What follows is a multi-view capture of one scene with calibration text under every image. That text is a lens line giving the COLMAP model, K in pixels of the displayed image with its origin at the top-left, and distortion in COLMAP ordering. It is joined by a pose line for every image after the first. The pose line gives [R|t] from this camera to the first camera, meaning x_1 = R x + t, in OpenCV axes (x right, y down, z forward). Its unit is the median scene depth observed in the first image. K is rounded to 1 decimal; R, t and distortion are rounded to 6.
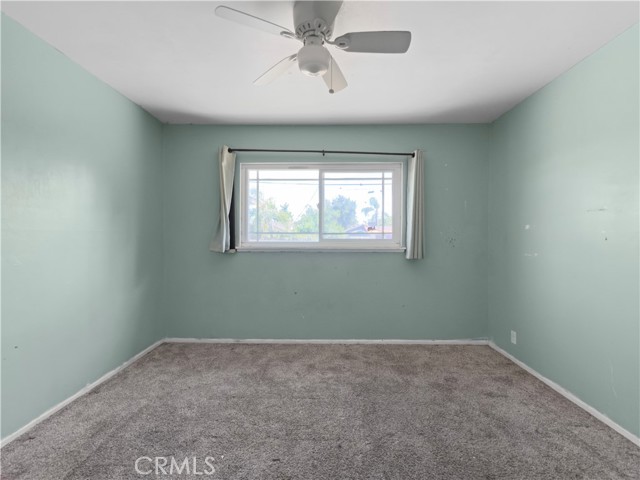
lens RADIAL K [[299.7, 0, 322.9], [0, 299.7, 230.4], [0, 0, 1]] dist [0.001013, 0.000232]
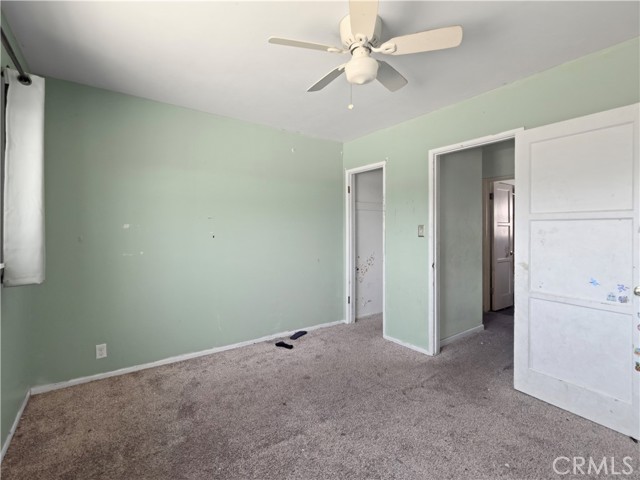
lens RADIAL K [[299.7, 0, 322.9], [0, 299.7, 230.4], [0, 0, 1]] dist [0.001013, 0.000232]
pose [[-0.603360, -0.009325, 0.797415, -0.424743], [-0.027373, 0.999585, -0.009022, -0.005364], [-0.796999, -0.027272, -0.603364, 0.963293]]
